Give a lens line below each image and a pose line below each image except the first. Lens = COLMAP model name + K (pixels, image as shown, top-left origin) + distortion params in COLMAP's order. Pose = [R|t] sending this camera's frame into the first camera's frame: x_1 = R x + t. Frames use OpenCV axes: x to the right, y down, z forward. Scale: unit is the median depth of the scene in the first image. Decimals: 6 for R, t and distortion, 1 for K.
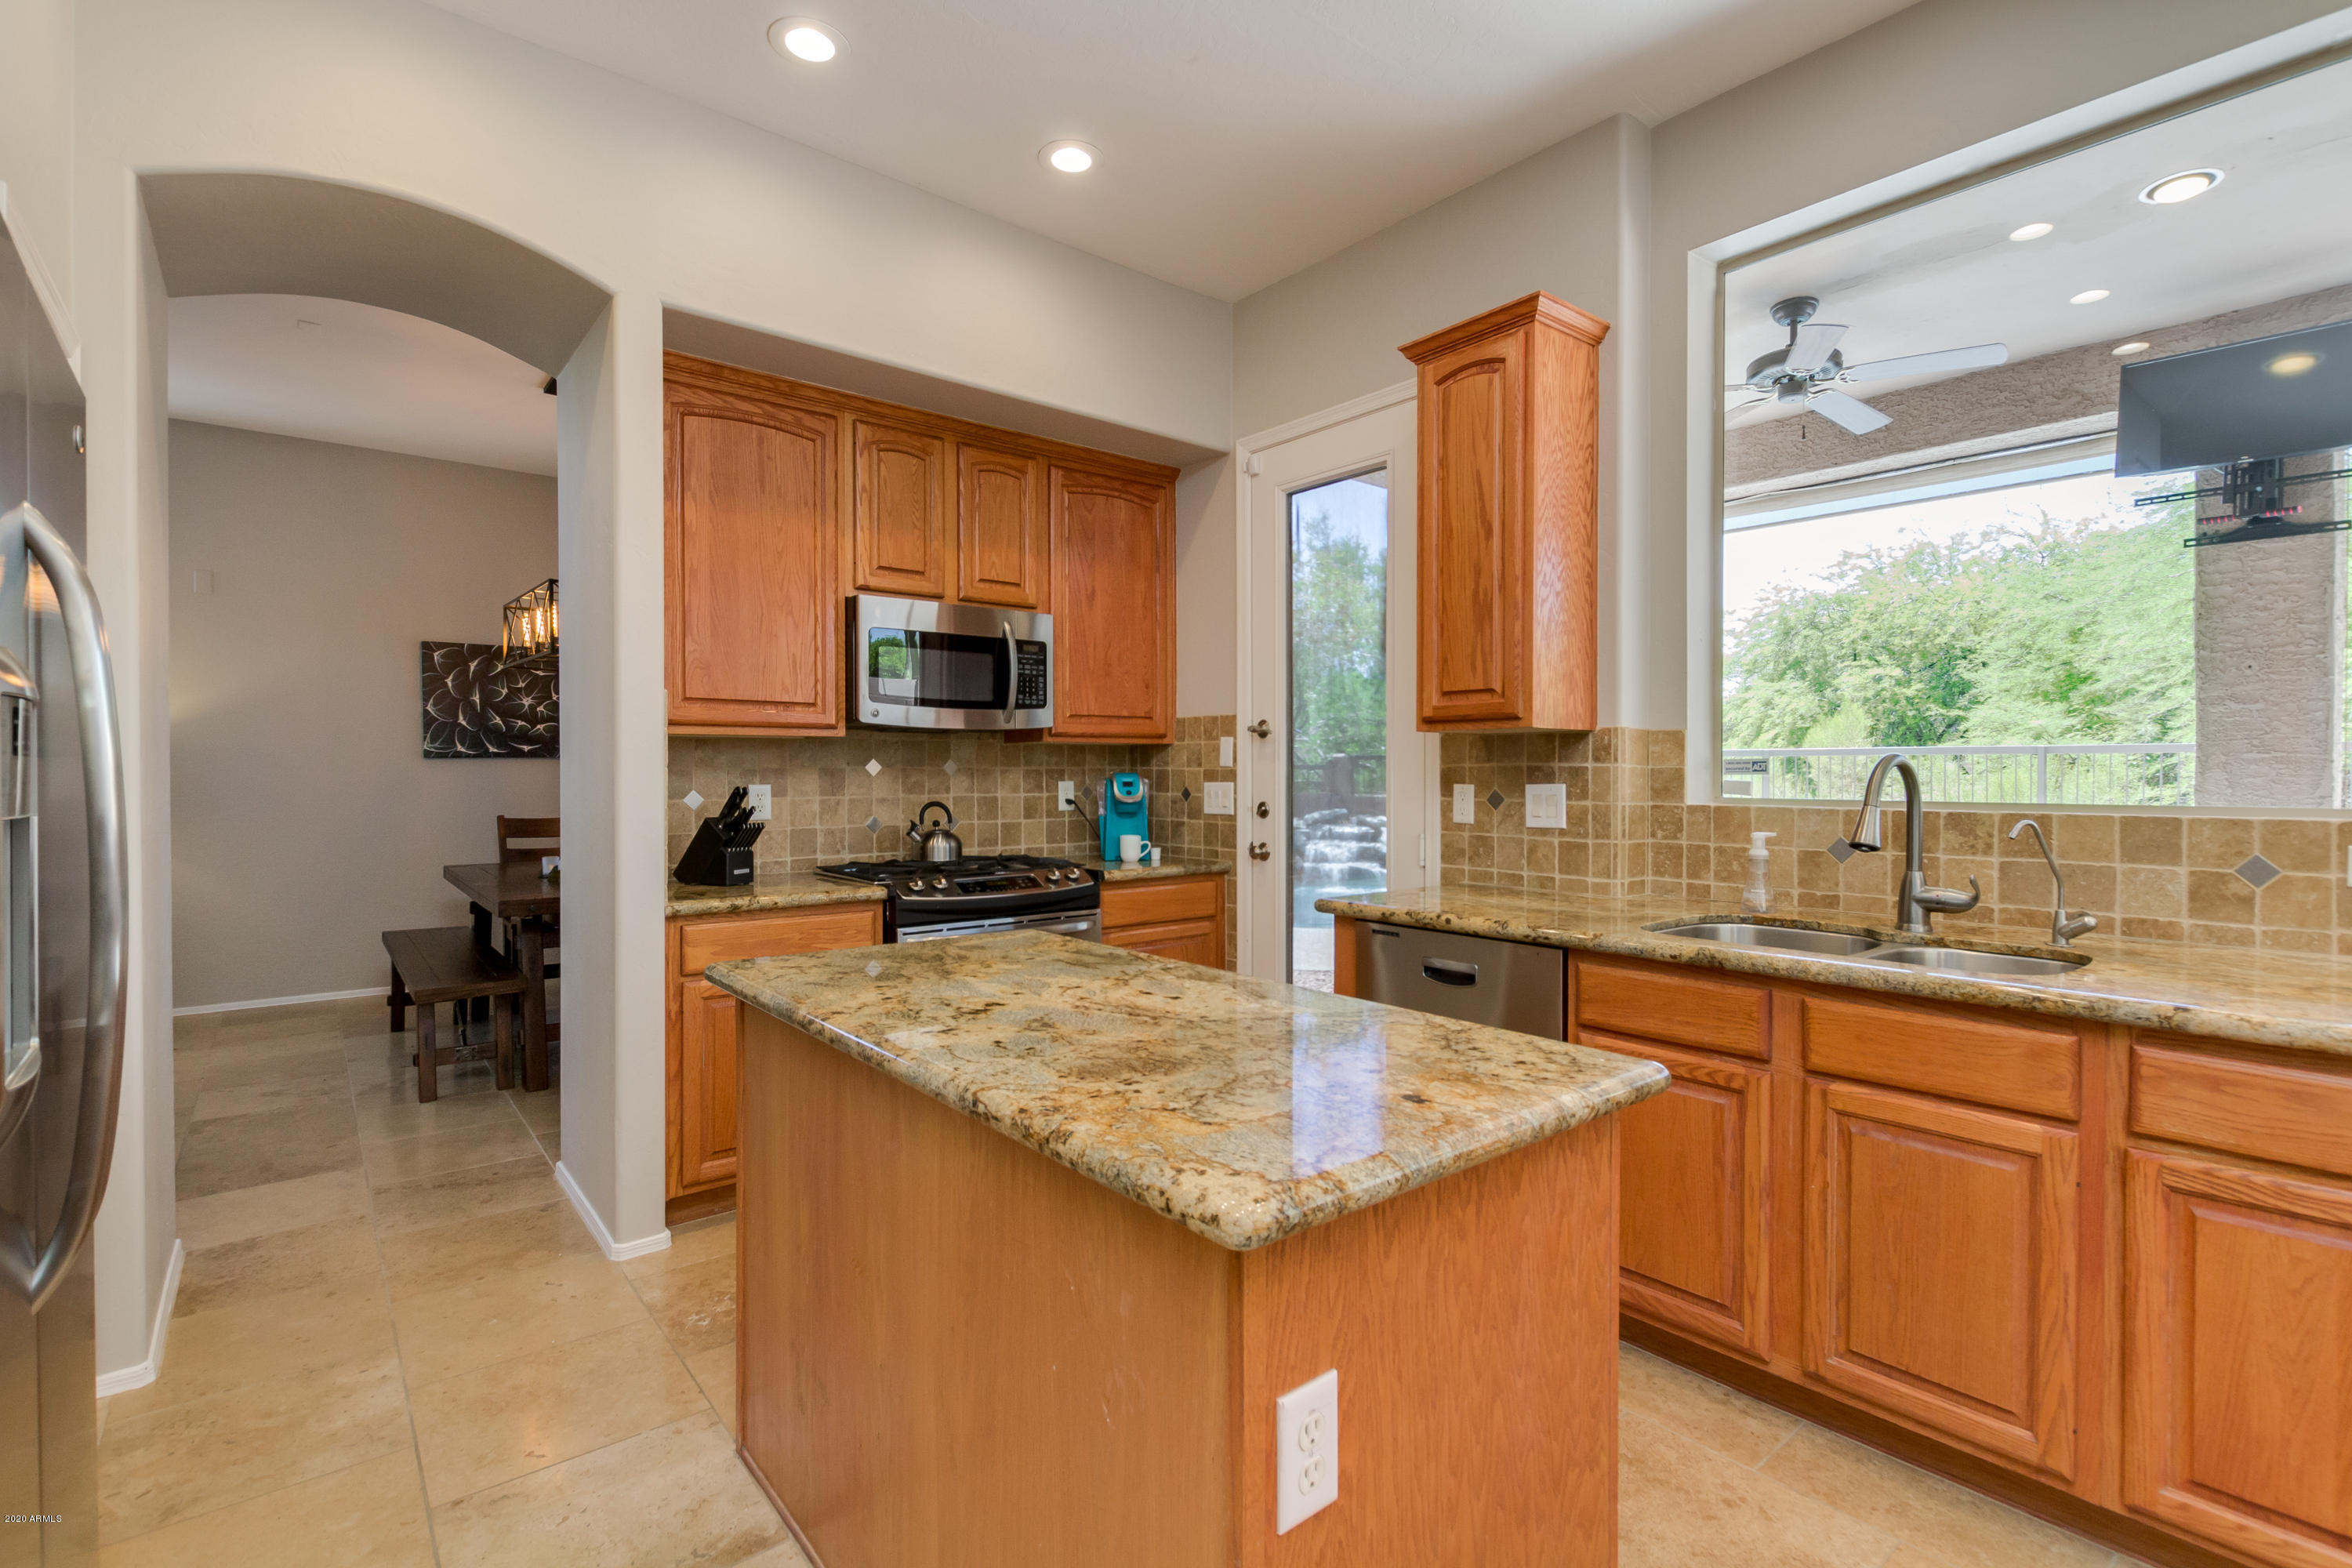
lens RADIAL K [[1082.9, 0, 1164.5], [0, 1082.9, 787.8], [0, 0, 1]] dist [0.000232, -0.001046]
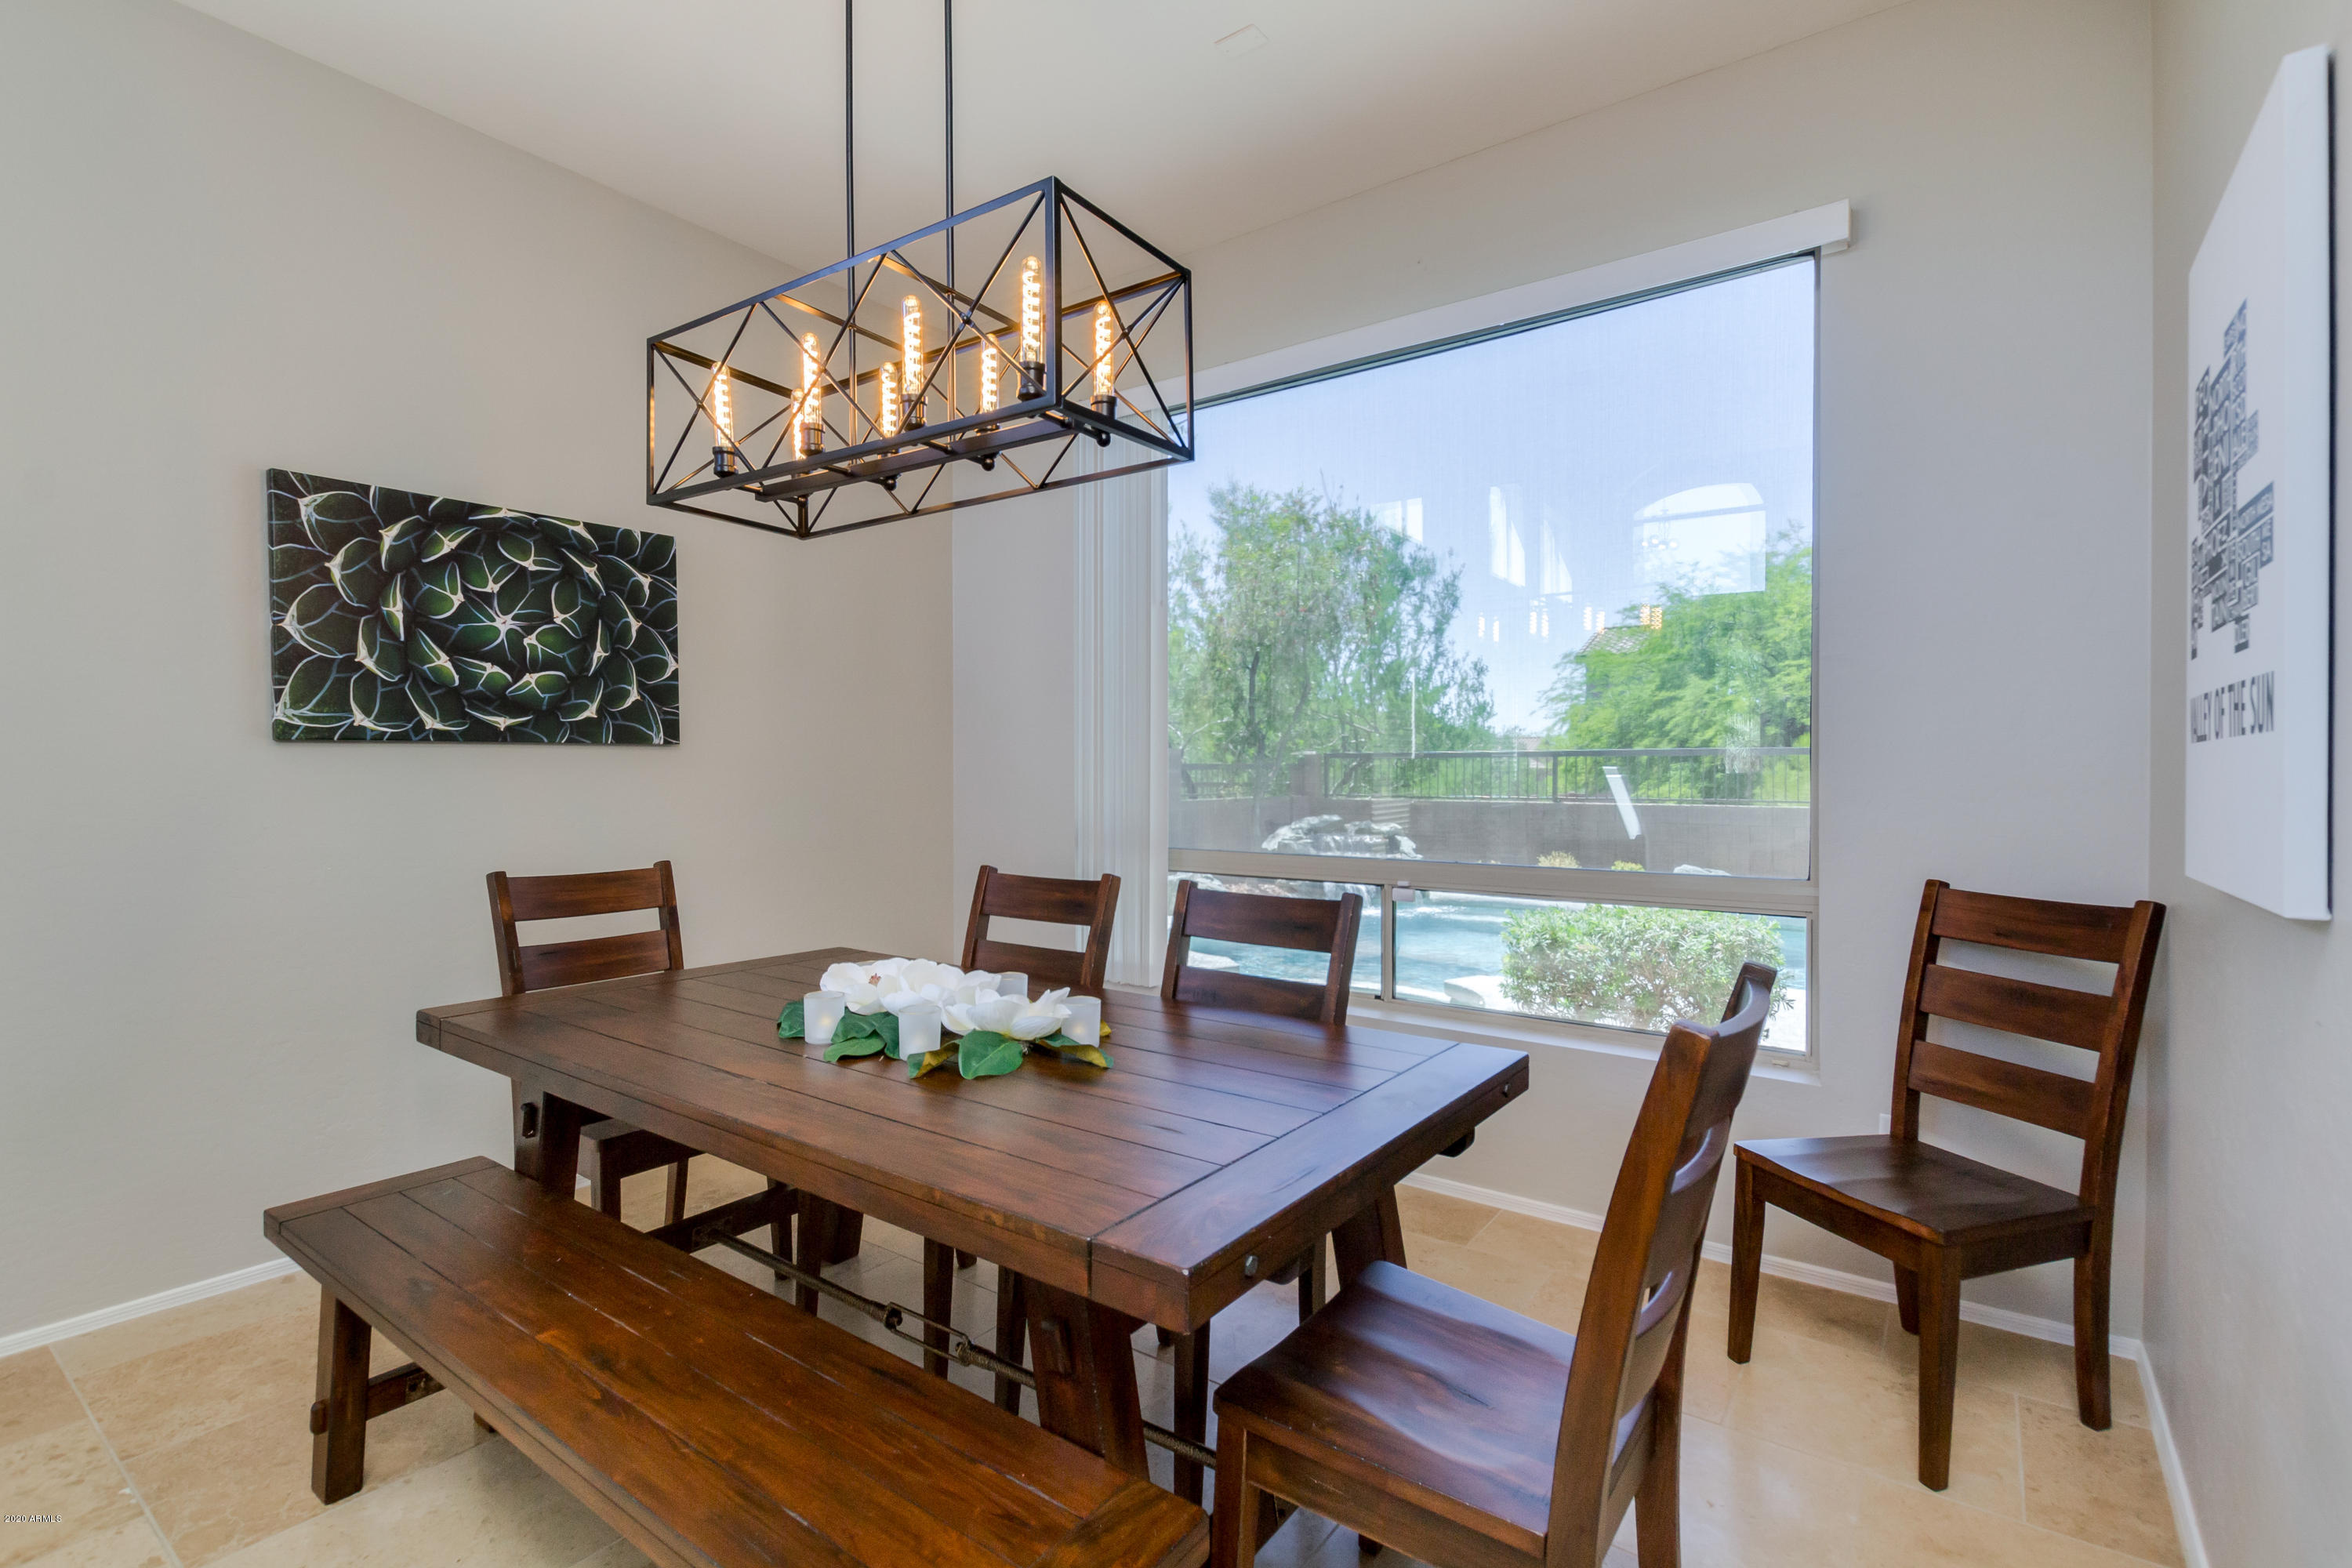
lens RADIAL K [[1082.9, 0, 1183.6], [0, 1082.9, 781.3], [0, 0, 1]] dist [0.000232, -0.001046]
pose [[0.963778, -0.009907, 0.266522, -0.442102], [0.012274, 0.999899, -0.007217, -0.003901], [-0.266423, 0.010227, 0.963802, 0.480191]]
